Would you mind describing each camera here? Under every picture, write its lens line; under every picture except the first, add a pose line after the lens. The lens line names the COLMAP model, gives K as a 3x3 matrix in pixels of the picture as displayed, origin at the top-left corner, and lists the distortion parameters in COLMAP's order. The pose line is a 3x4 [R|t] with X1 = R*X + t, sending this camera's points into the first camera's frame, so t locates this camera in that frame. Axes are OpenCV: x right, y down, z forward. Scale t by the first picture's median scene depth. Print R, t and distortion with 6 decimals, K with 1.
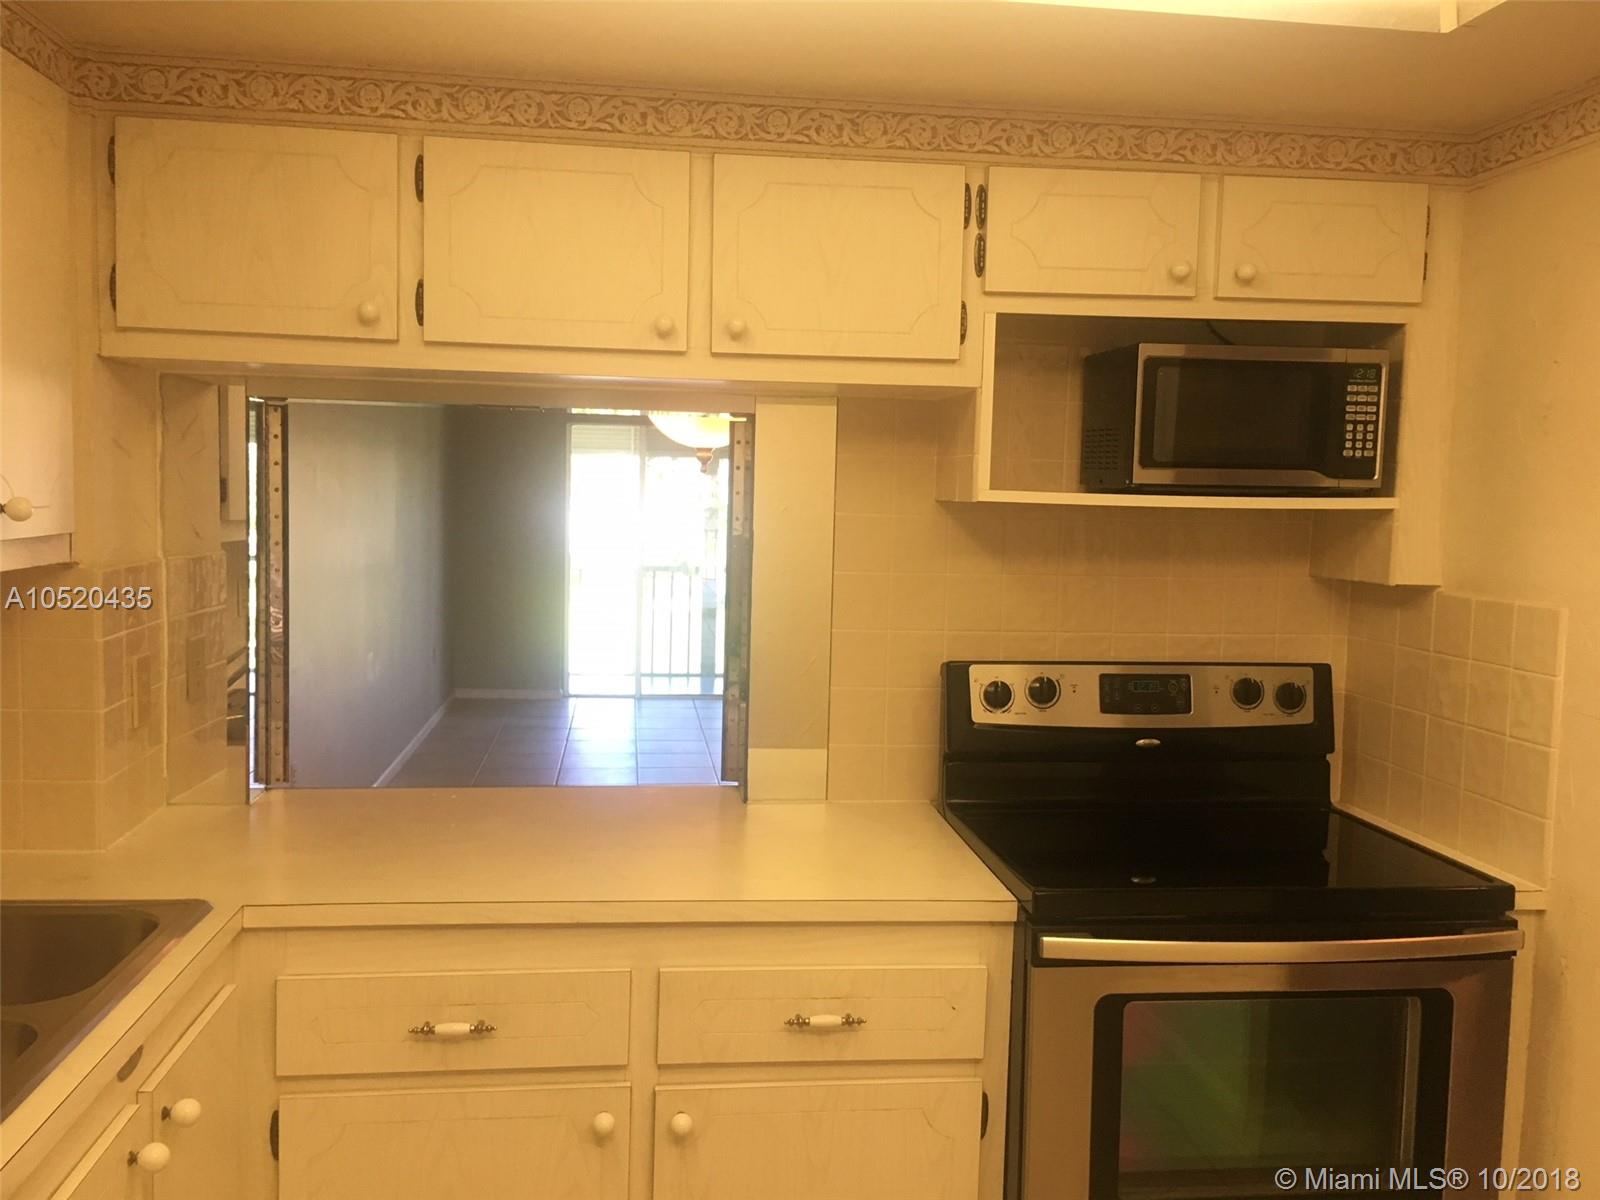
lens RADIAL K [[1359.9, 0, 800.0], [0, 1359.9, 600.0], [0, 0, 1]] dist [0.039028, -0.000408]
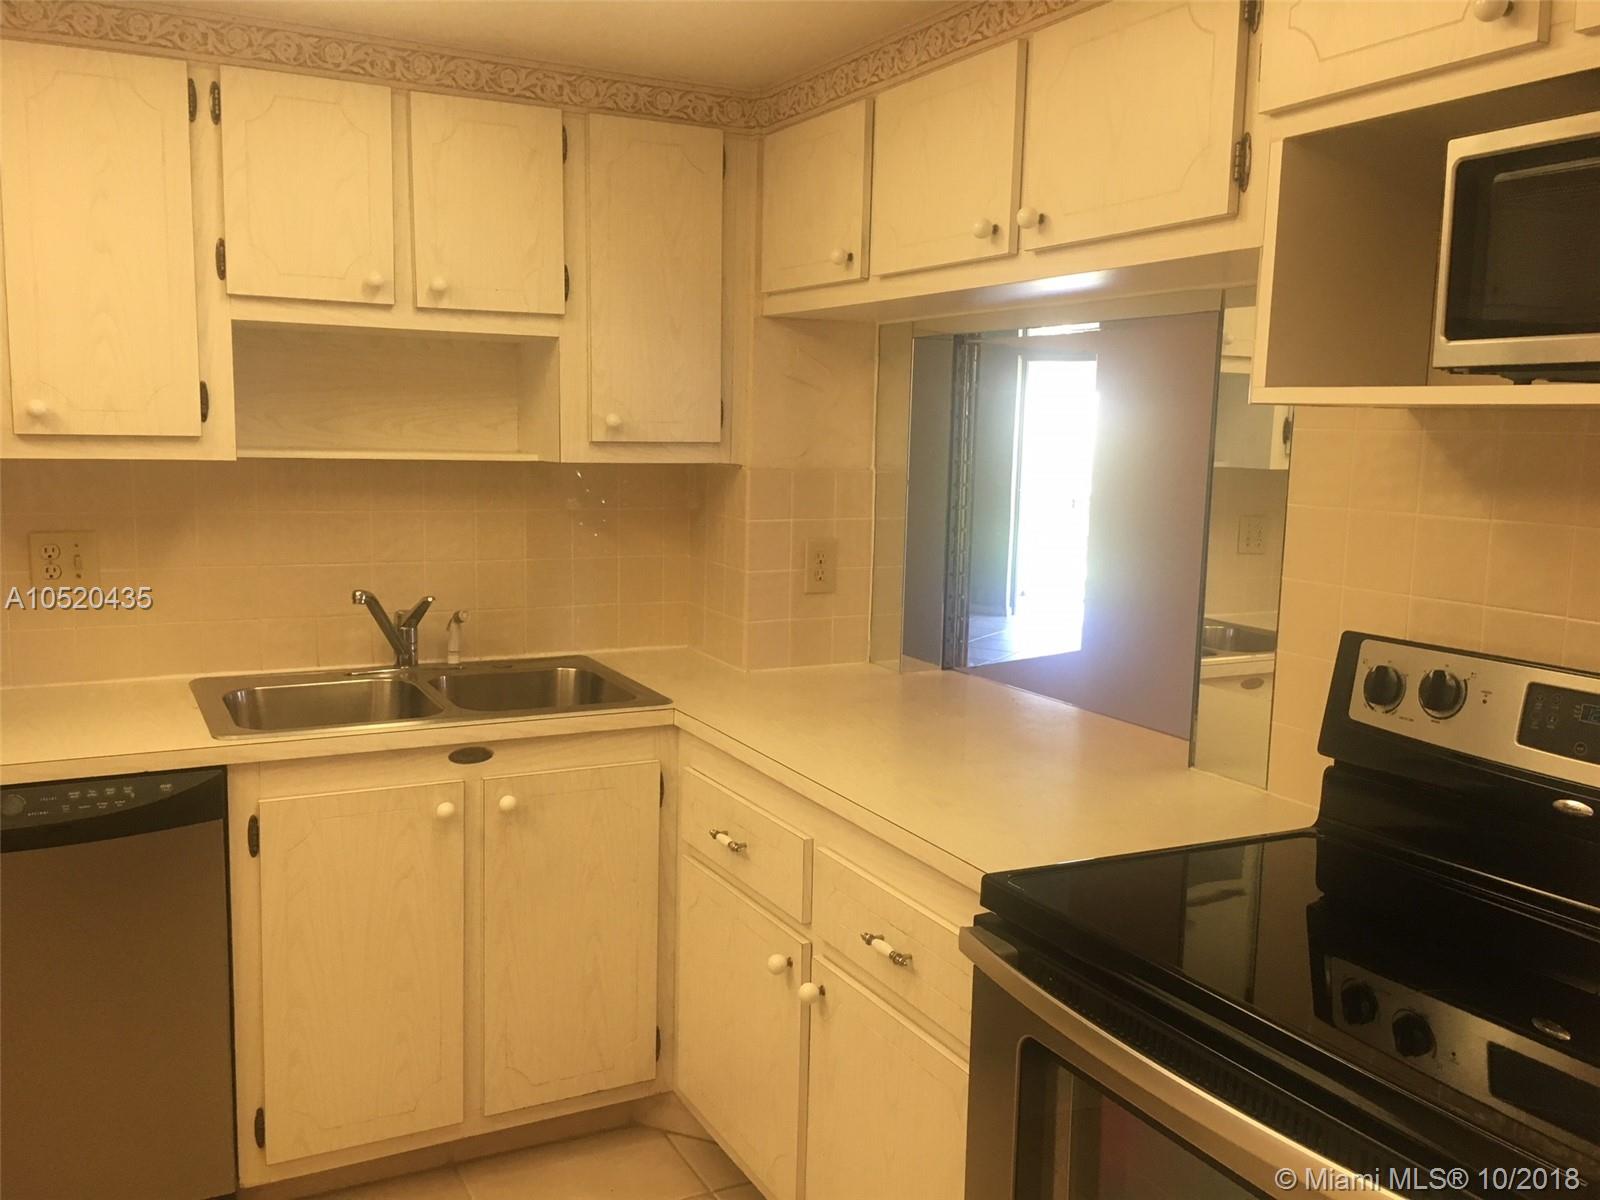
lens RADIAL K [[1359.9, 0, 800.0], [0, 1359.9, 600.0], [0, 0, 1]] dist [0.039028, -0.000408]
pose [[0.358469, 0.103821, -0.927751, 0.716277], [-0.091862, 0.992896, 0.075618, 0.000509], [0.929011, 0.058118, 0.365460, 0.485821]]
